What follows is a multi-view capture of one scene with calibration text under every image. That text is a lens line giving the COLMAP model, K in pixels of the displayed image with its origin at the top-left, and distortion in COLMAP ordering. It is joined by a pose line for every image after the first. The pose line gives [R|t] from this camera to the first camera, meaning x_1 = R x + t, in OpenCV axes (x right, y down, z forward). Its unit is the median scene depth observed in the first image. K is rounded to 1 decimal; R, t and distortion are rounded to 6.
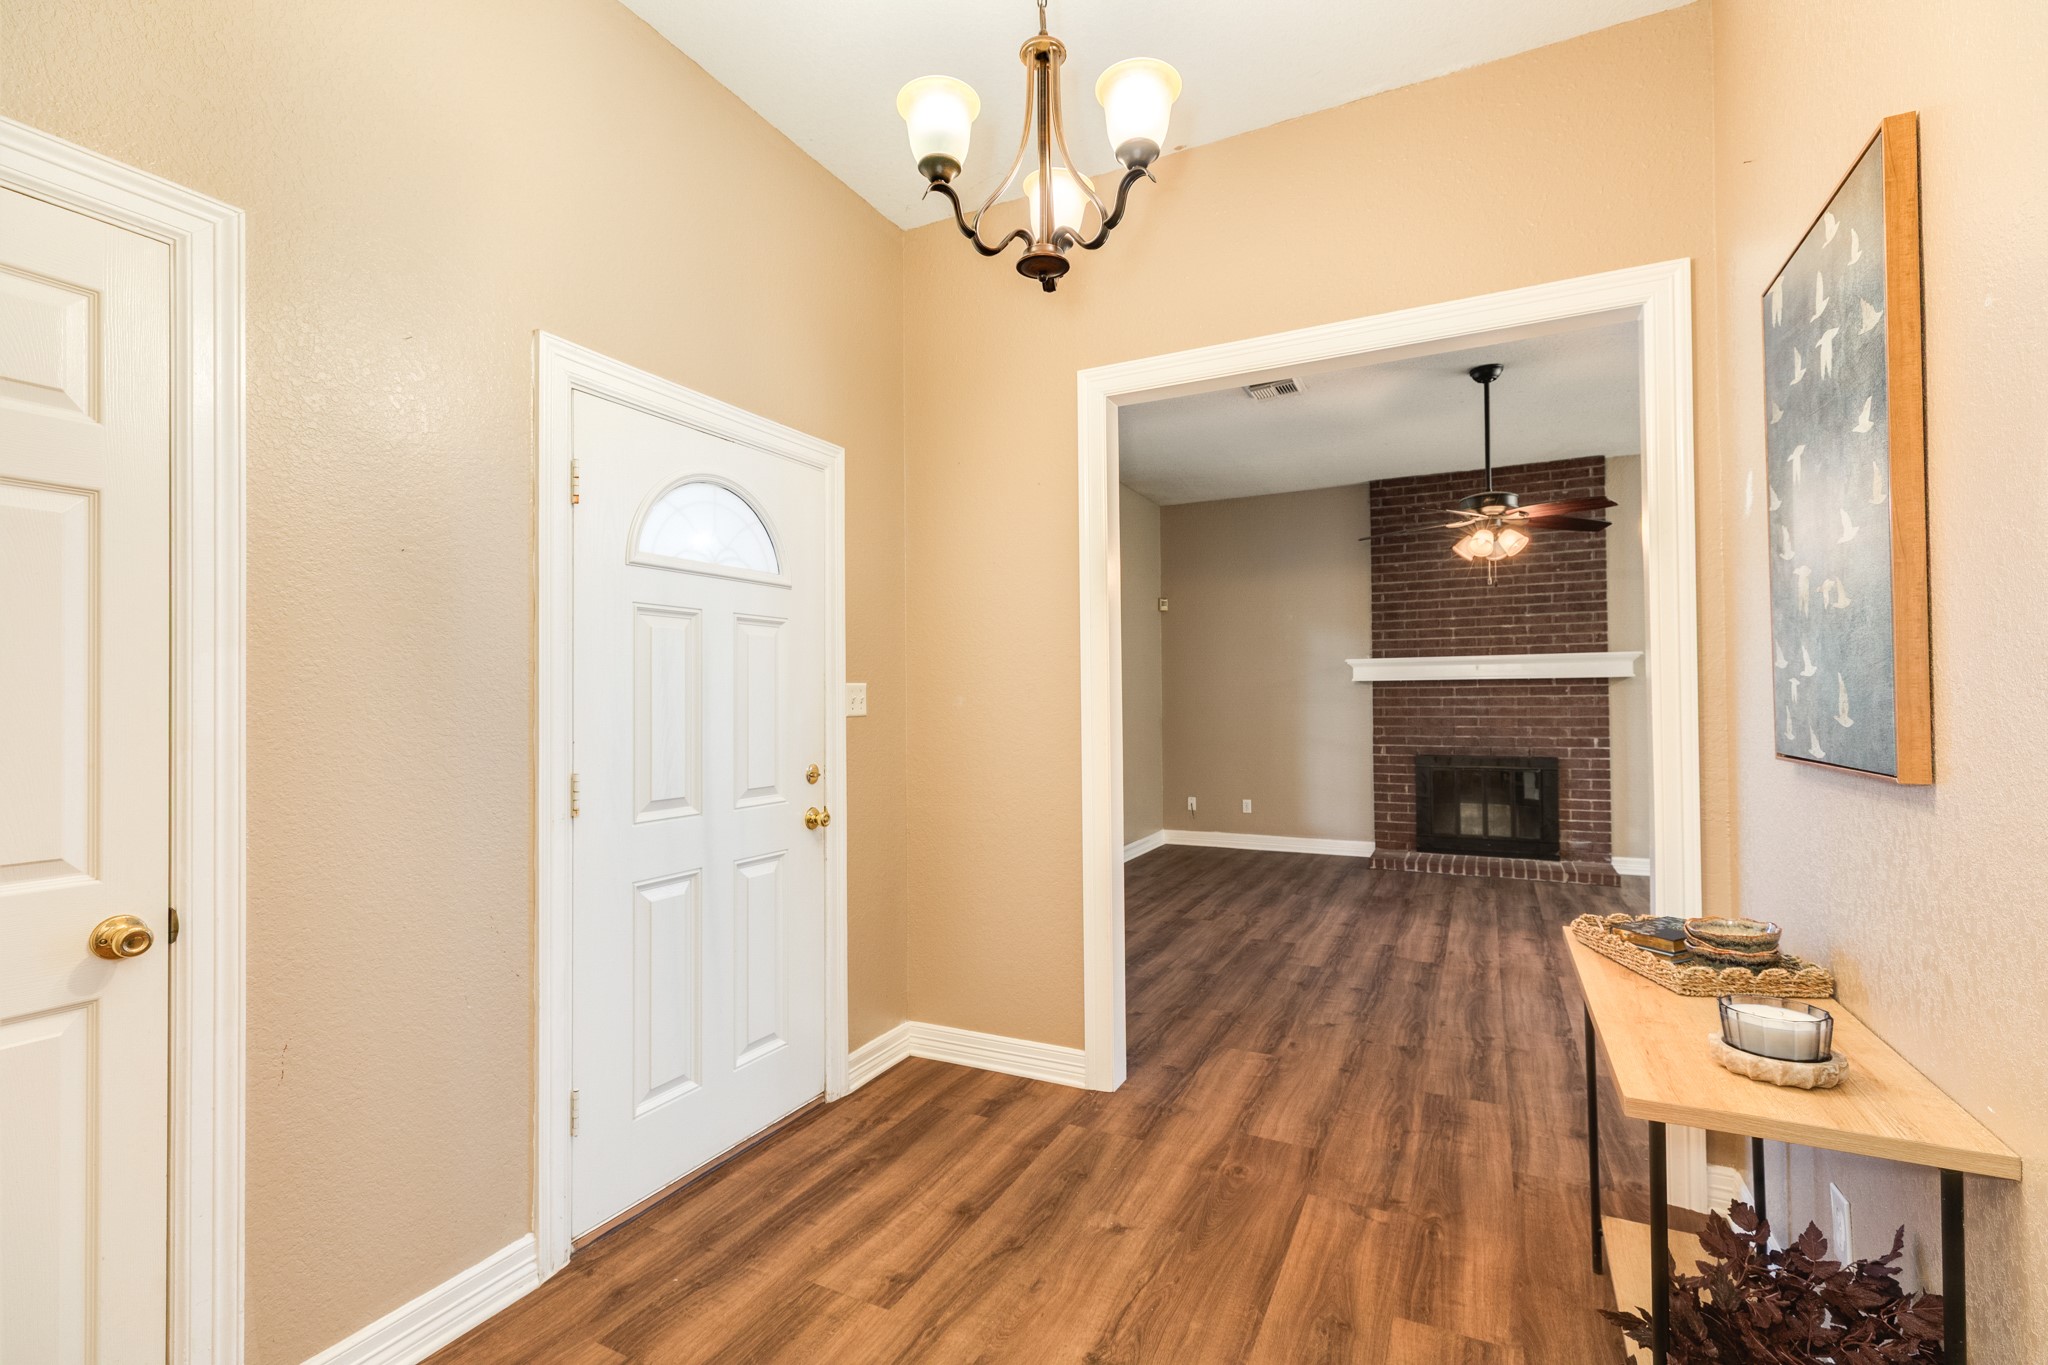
lens RADIAL K [[913.9, 0, 1029.1], [0, 913.9, 683.7], [0, 0, 1]] dist [0.004913, -0.000678]
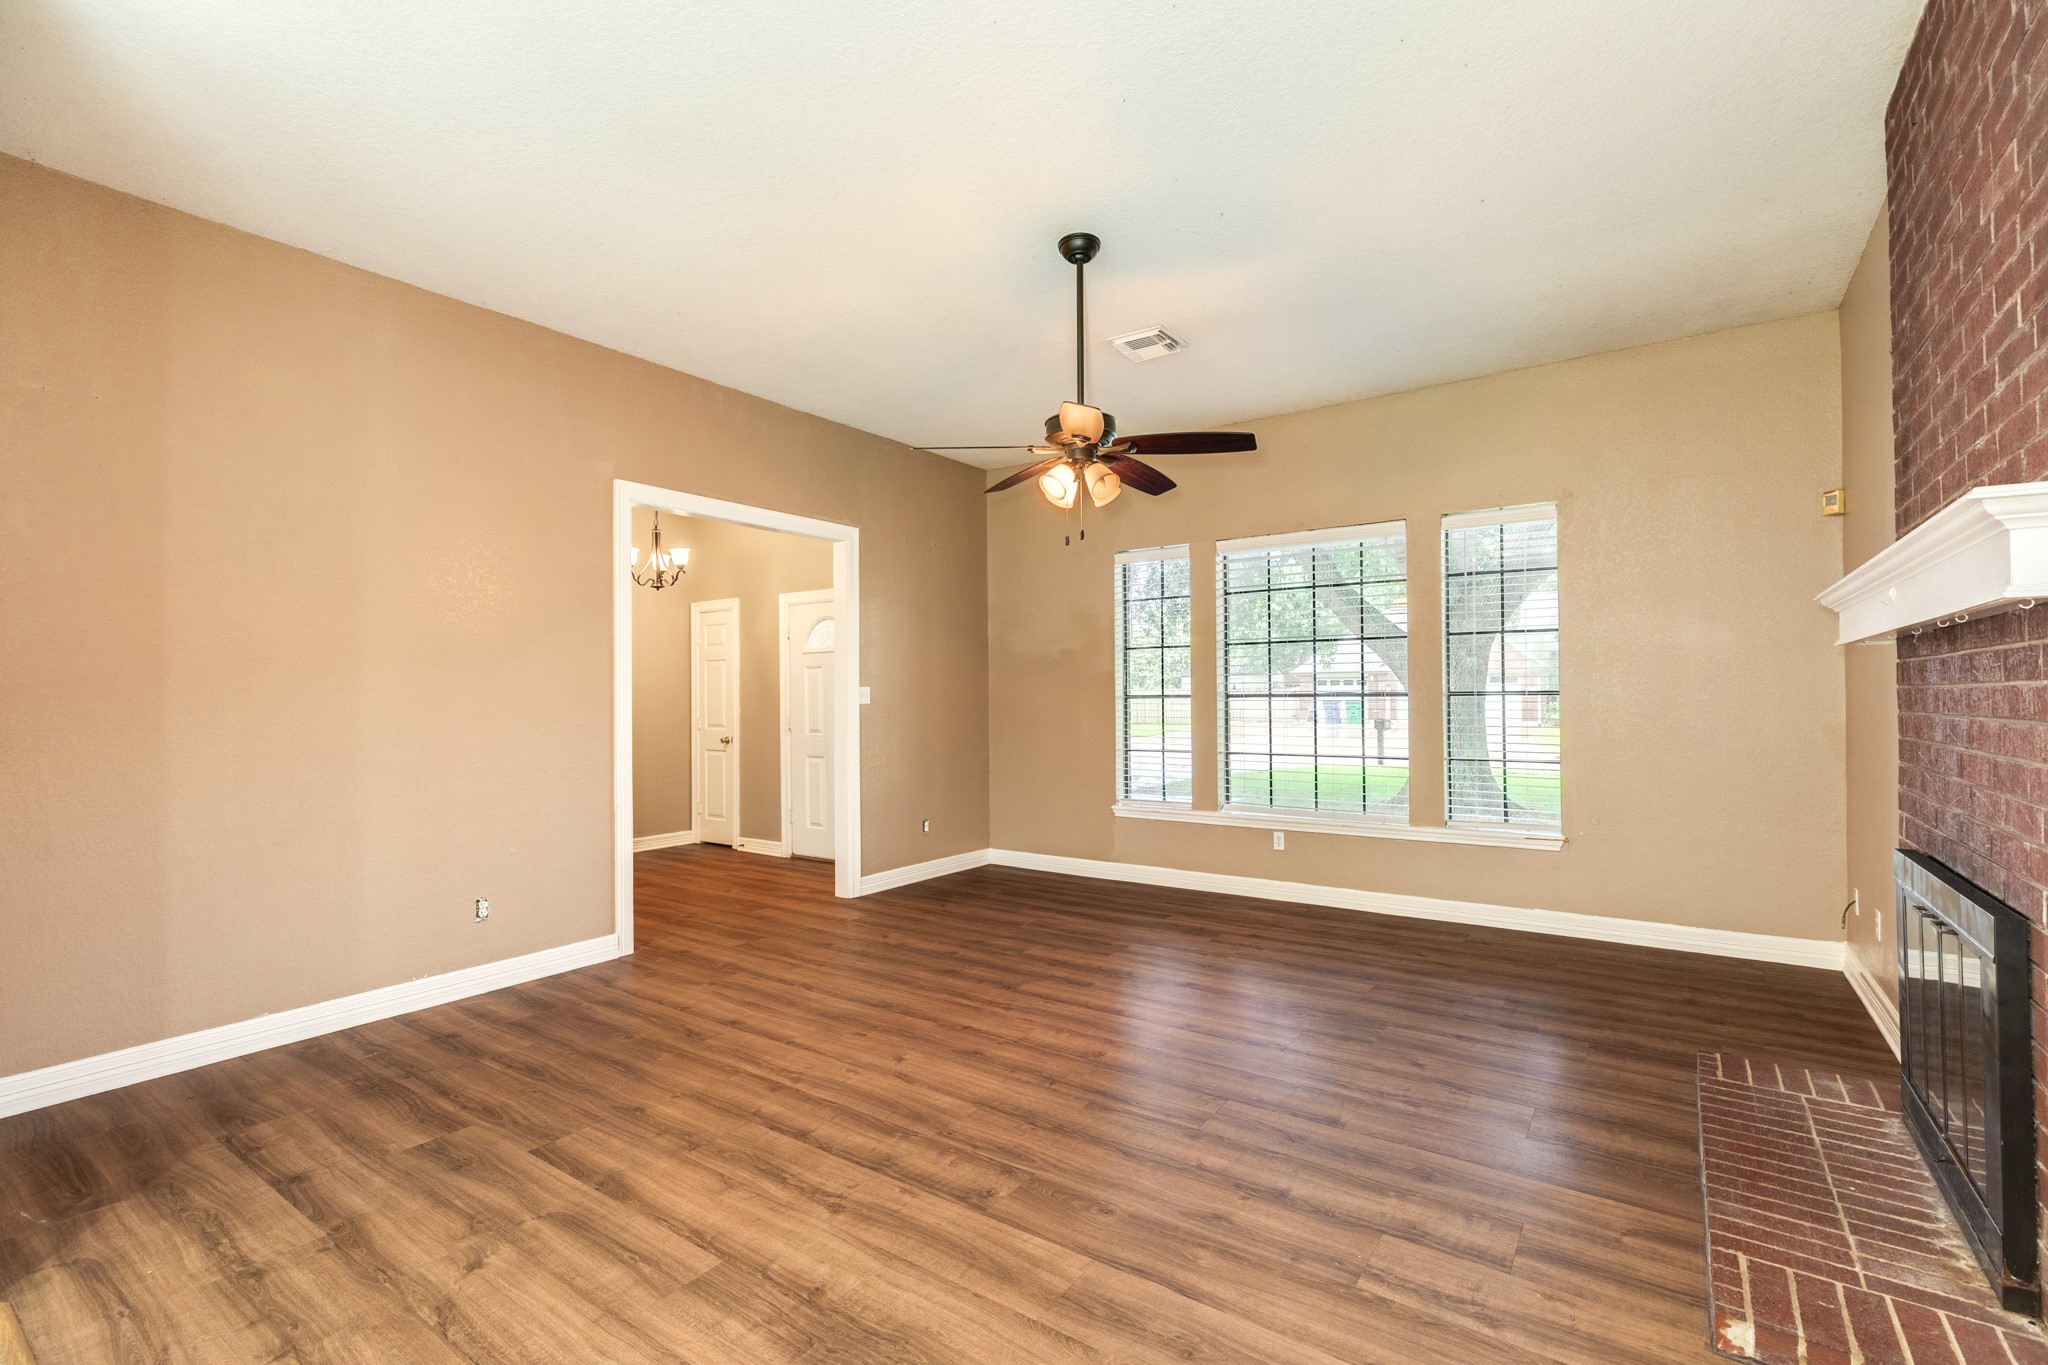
lens RADIAL K [[913.9, 0, 1022.3], [0, 913.9, 690.3], [0, 0, 1]] dist [0.004913, -0.000678]
pose [[-0.152855, 0.002890, -0.988244, 0.877710], [0.027966, 0.999608, -0.001402, 0.007612], [0.987853, -0.027851, -0.152876, 0.759186]]
